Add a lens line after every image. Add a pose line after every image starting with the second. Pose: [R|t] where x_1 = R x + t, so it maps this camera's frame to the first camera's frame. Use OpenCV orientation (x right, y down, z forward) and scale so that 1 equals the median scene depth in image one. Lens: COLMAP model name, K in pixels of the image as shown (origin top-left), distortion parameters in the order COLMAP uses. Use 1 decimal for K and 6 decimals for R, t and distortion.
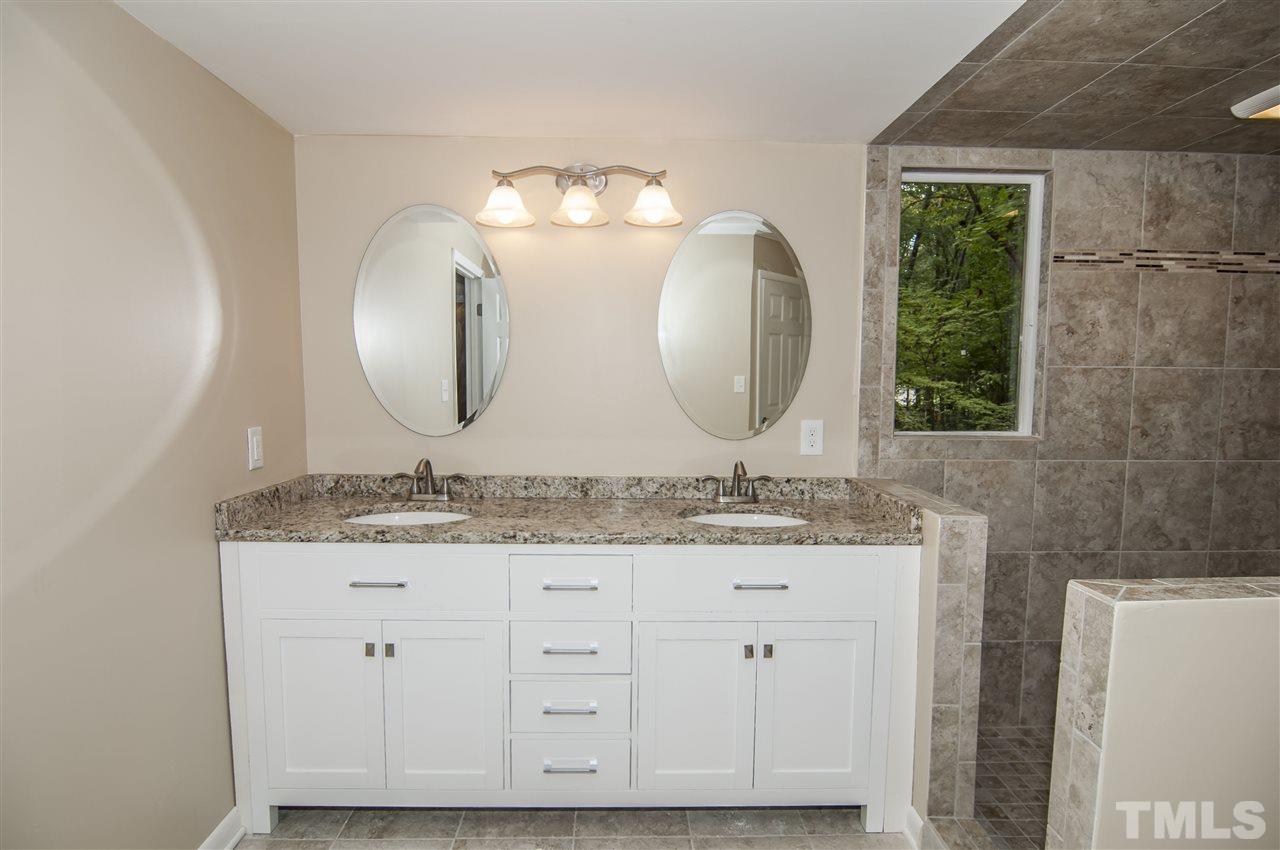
lens RADIAL K [[696.9, 0, 643.2], [0, 696.9, 444.7], [0, 0, 1]] dist [-0.010815, -0.011112]
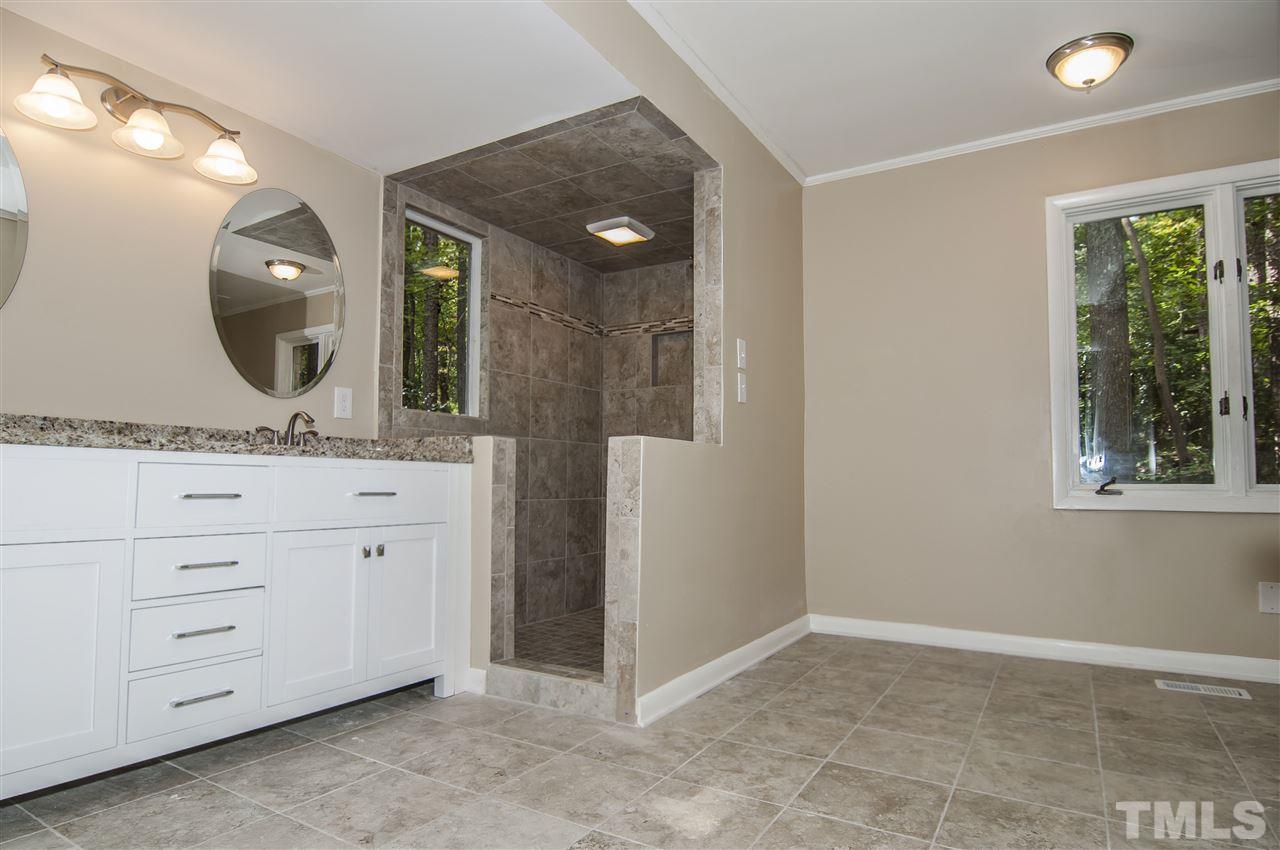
lens RADIAL K [[696.9, 0, 643.2], [0, 696.9, 444.7], [0, 0, 1]] dist [-0.010815, -0.011112]
pose [[0.545445, 0.037520, 0.837307, -0.456655], [0.079345, 0.992200, -0.096148, 0.212312], [-0.834383, 0.118879, 0.538213, -0.024774]]
